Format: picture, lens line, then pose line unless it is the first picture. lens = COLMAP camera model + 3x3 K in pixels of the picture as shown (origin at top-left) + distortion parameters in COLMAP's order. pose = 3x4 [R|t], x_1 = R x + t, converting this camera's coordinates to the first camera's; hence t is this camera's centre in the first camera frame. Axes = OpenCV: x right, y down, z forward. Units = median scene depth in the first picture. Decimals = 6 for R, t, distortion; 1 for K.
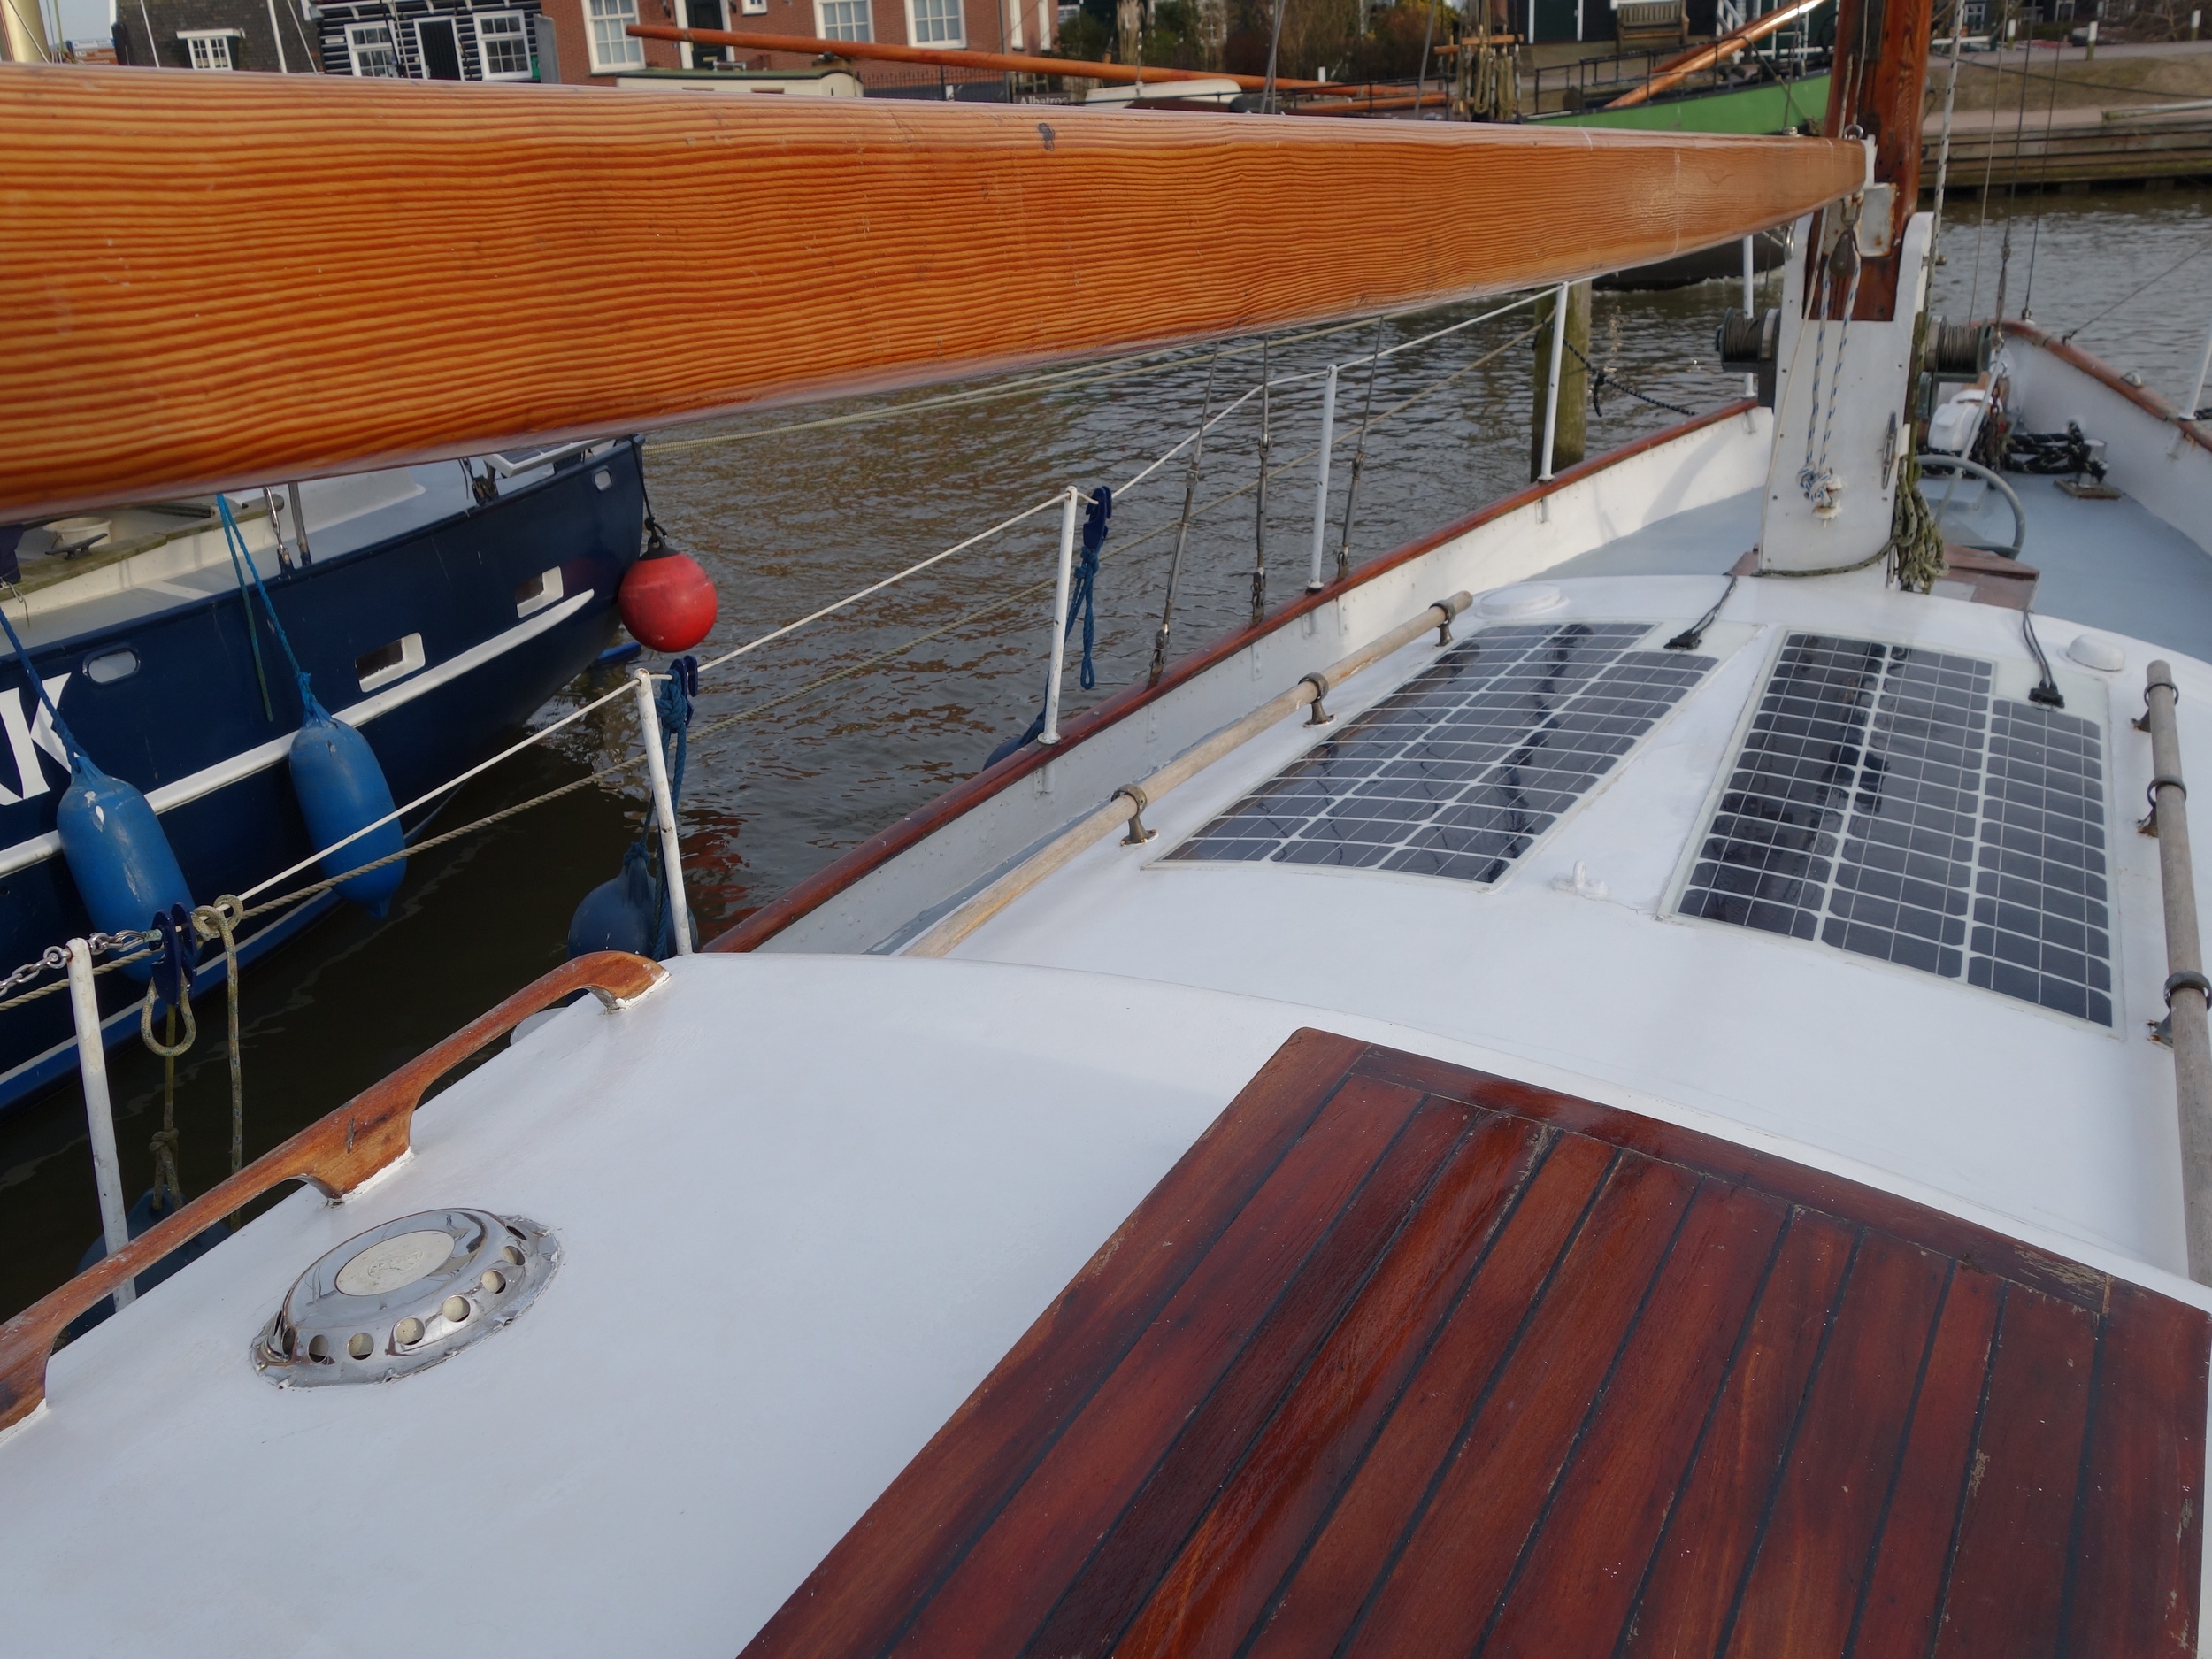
lens RADIAL K [[1954.0, 0, 1106.0], [0, 1954.0, 829.5], [0, 0, 1]] dist [0.001157, 0.001502]
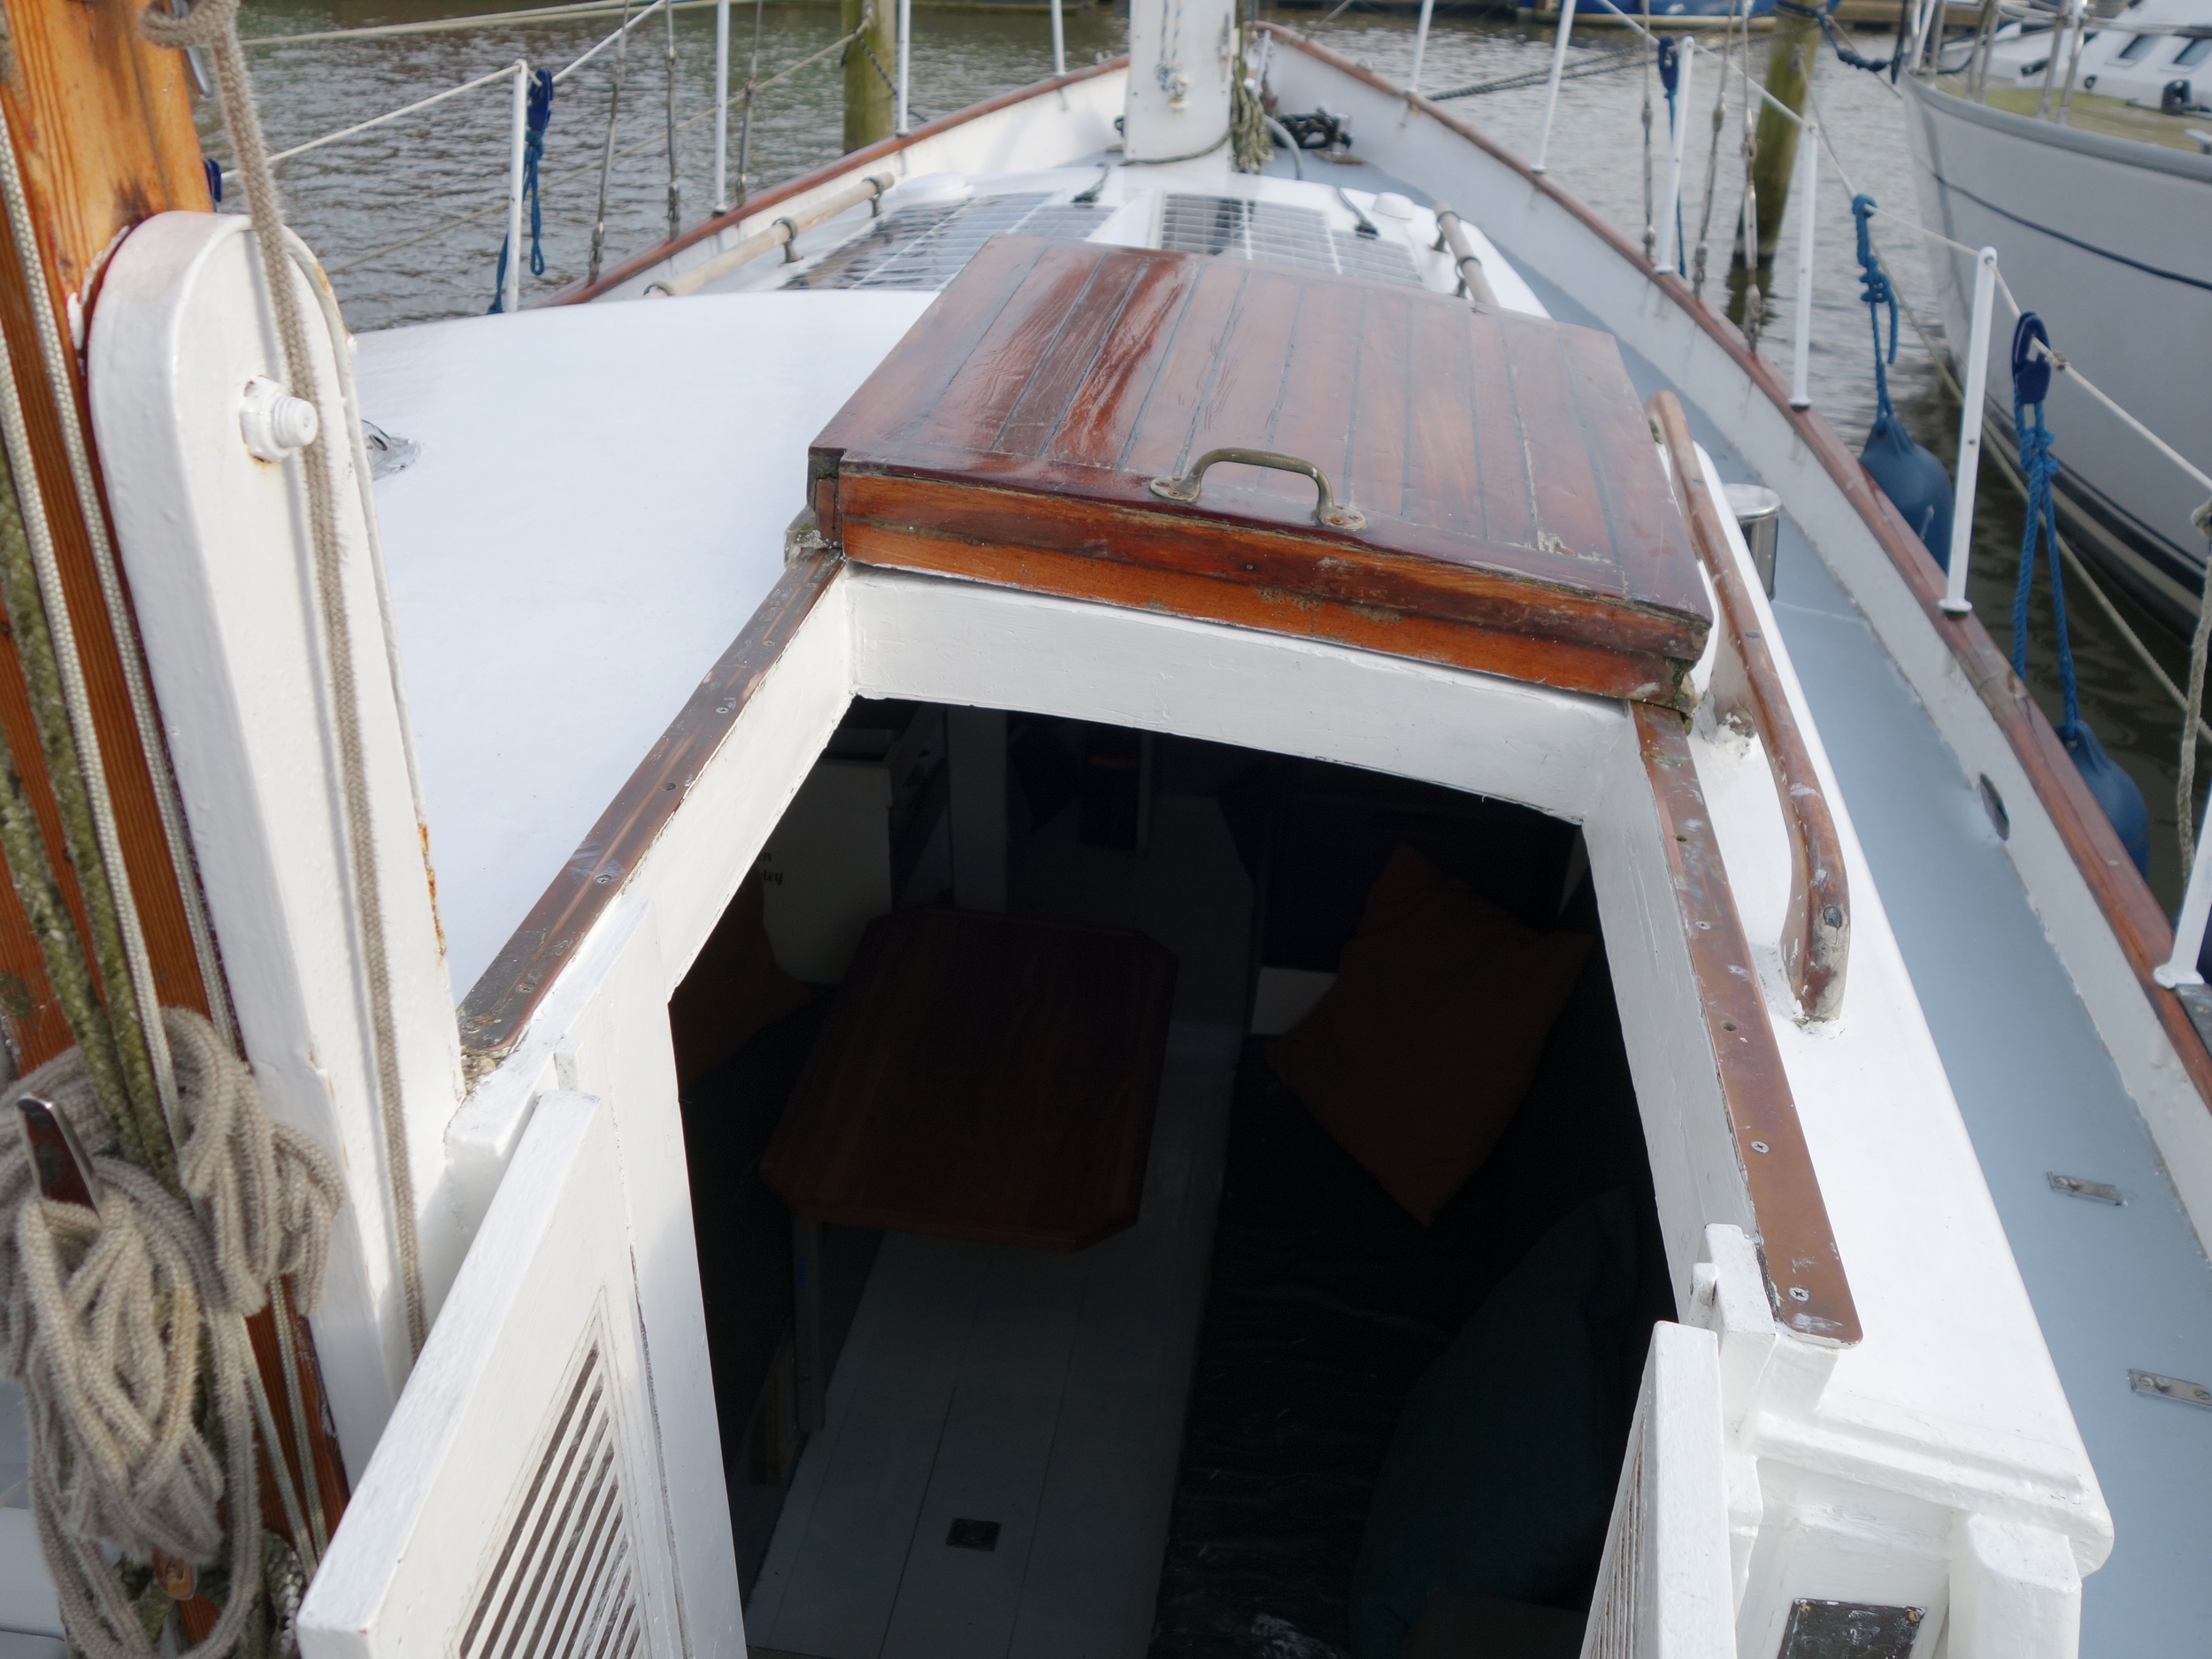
lens RADIAL K [[1954.0, 0, 1106.0], [0, 1954.0, 829.5], [0, 0, 1]] dist [0.001157, 0.001502]
pose [[0.929163, -0.108969, 0.353246, -0.140706], [0.078178, 0.991877, 0.100338, 0.153186], [-0.361311, -0.065614, 0.930134, -0.118450]]
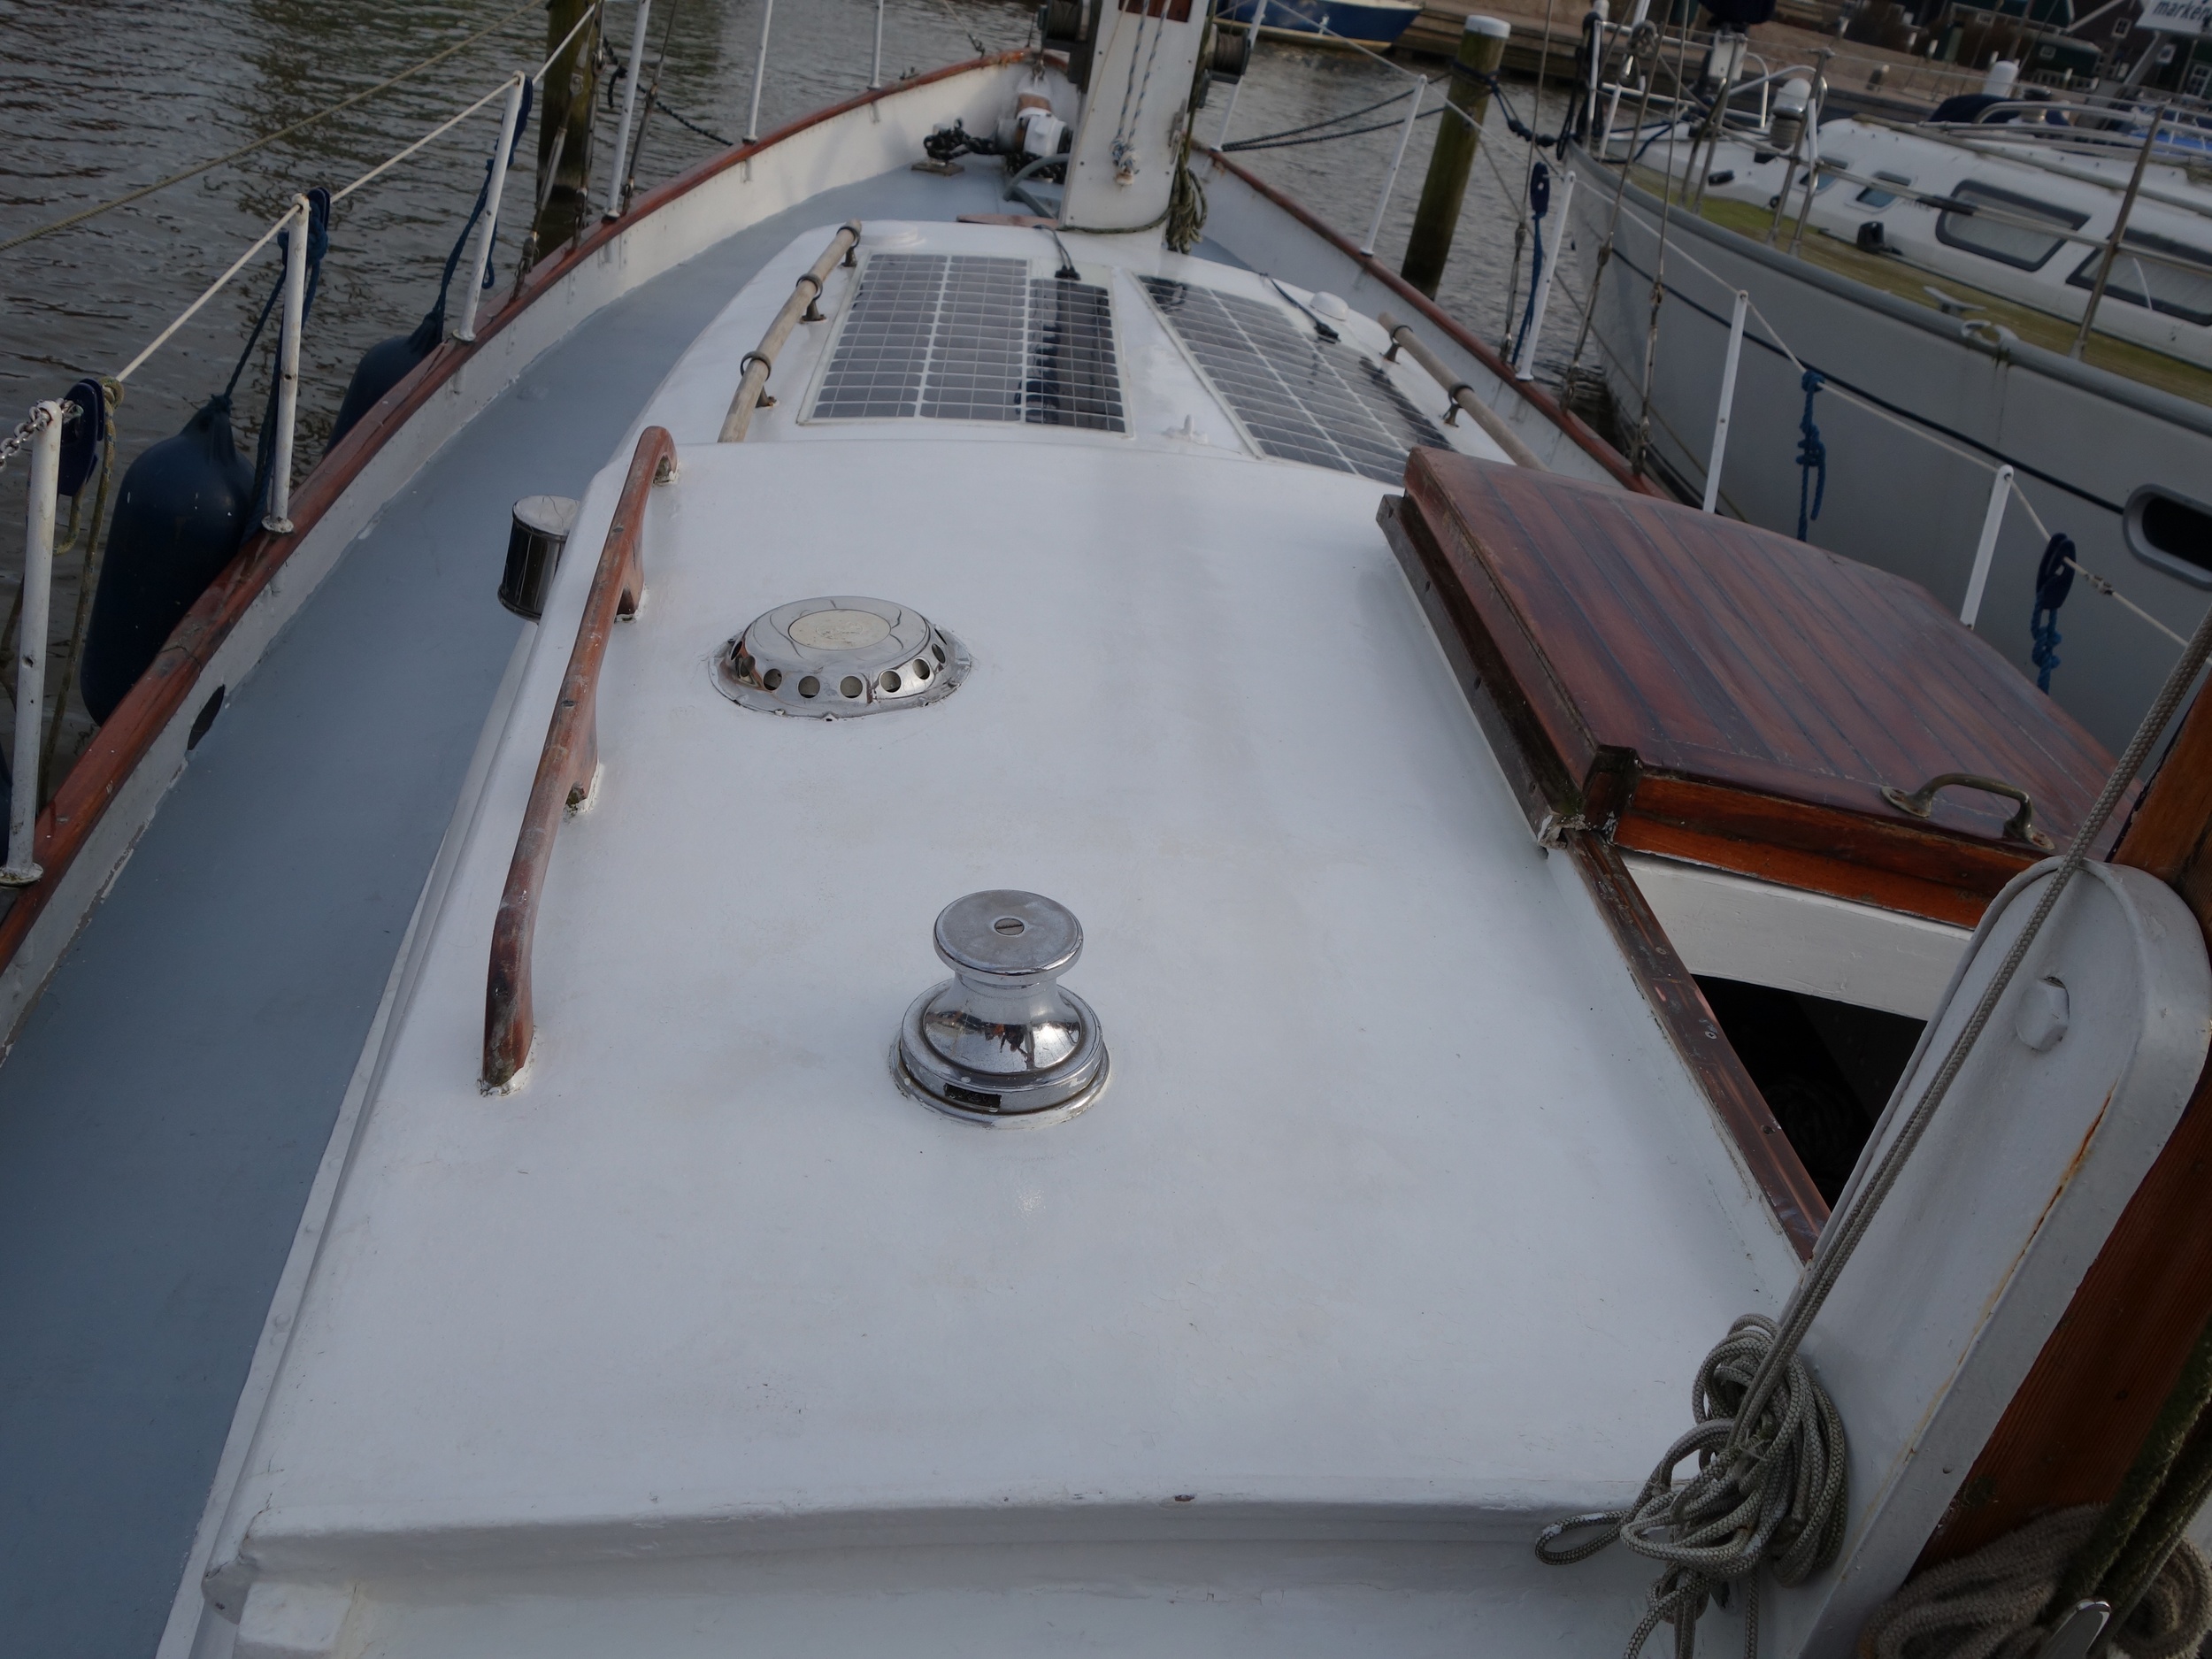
lens RADIAL K [[1954.0, 0, 1106.0], [0, 1954.0, 829.5], [0, 0, 1]] dist [0.001157, 0.001502]
pose [[0.814005, -0.084770, 0.574639, -0.377547], [0.007847, 0.990808, 0.135046, 0.074477], [-0.580805, -0.105419, 0.807188, -0.018541]]
